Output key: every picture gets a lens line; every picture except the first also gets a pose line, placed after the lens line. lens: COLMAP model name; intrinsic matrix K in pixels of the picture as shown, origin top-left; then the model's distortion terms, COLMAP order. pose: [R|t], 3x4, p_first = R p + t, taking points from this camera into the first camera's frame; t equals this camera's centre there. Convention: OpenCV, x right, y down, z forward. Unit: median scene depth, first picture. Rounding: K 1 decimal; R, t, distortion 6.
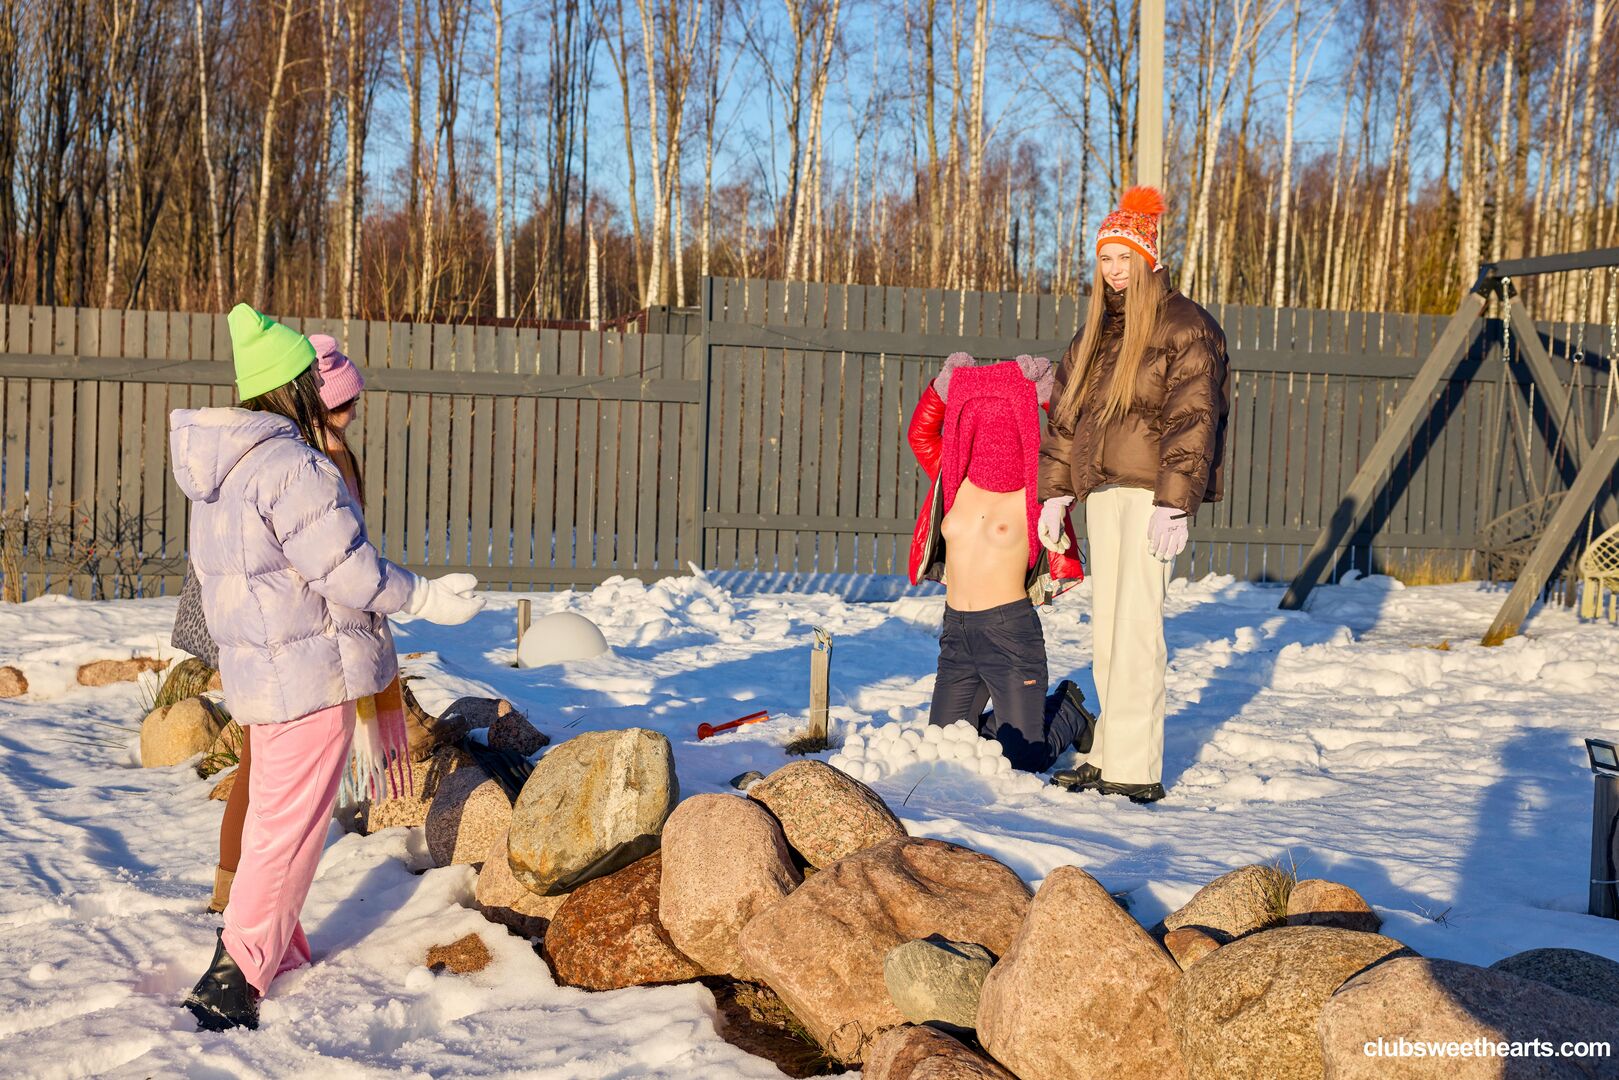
lens RADIAL K [[2516.3, 0, 809.5], [0, 2516.3, 540.0], [0, 0, 1]] dist [0.000456, 0.047523]
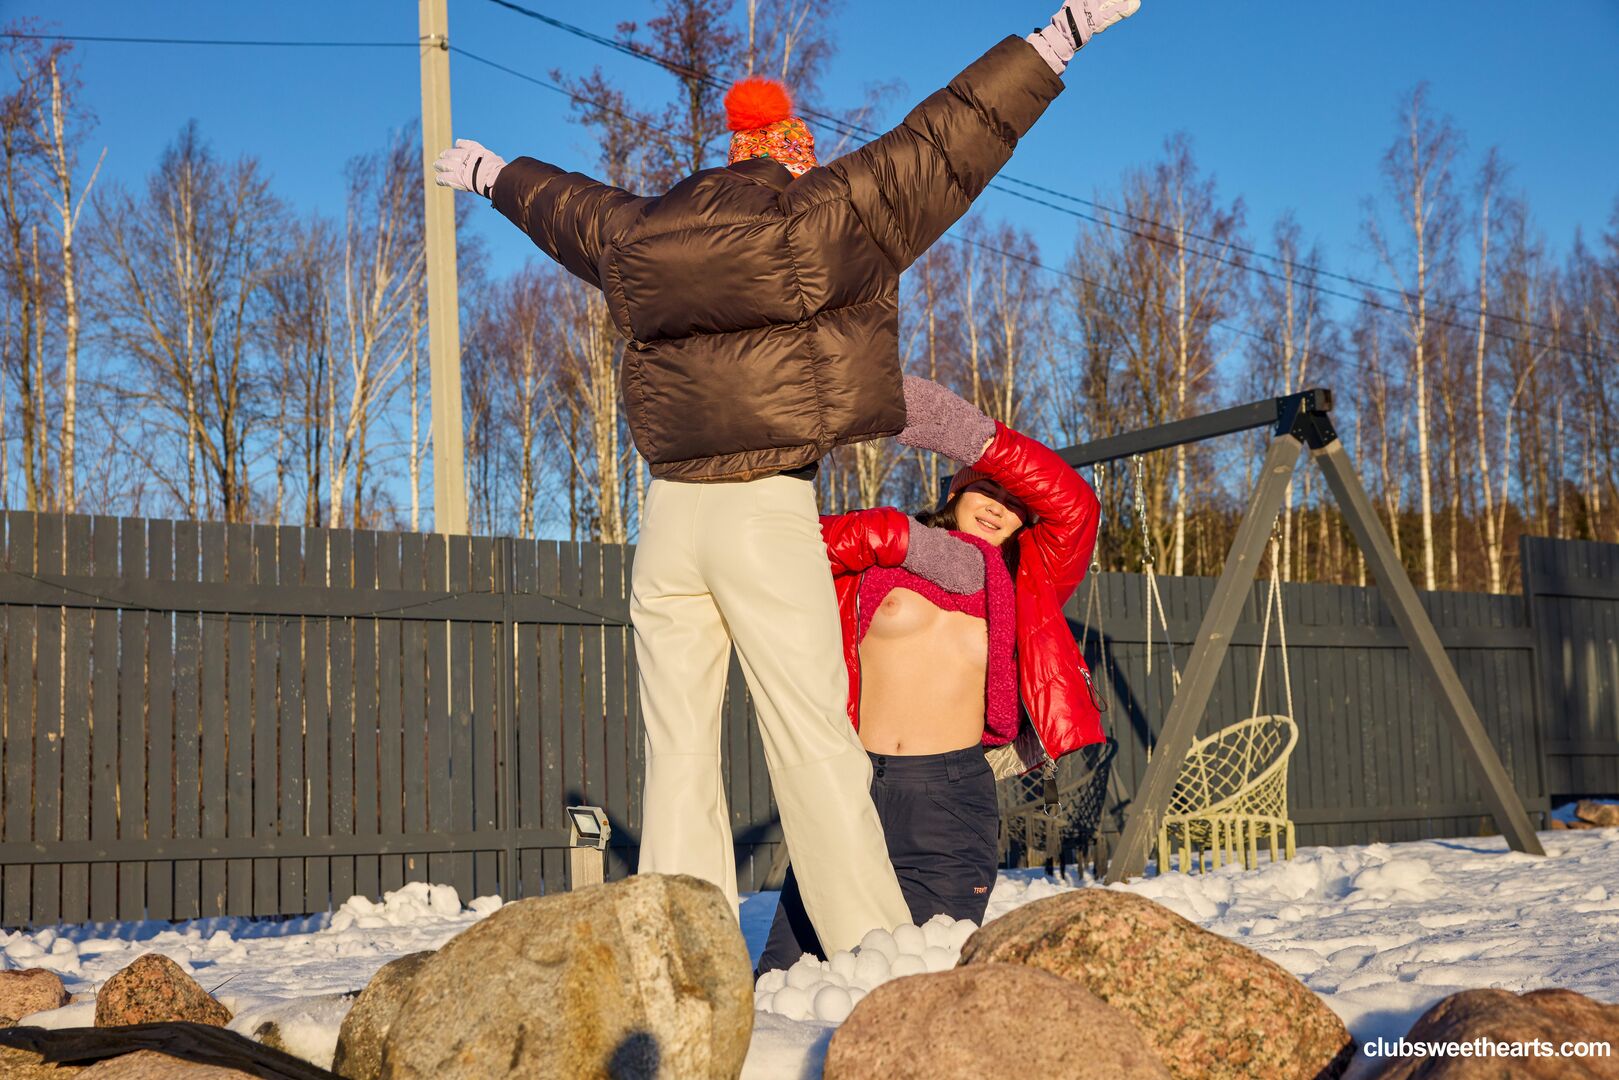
lens RADIAL K [[2516.3, 0, 809.5], [0, 2516.3, 540.0], [0, 0, 1]] dist [0.000456, 0.047523]
pose [[0.915547, -0.016843, 0.401859, -0.046036], [0.090898, 0.981939, -0.165935, 0.019338], [-0.391806, 0.188449, 0.900542, 0.118428]]
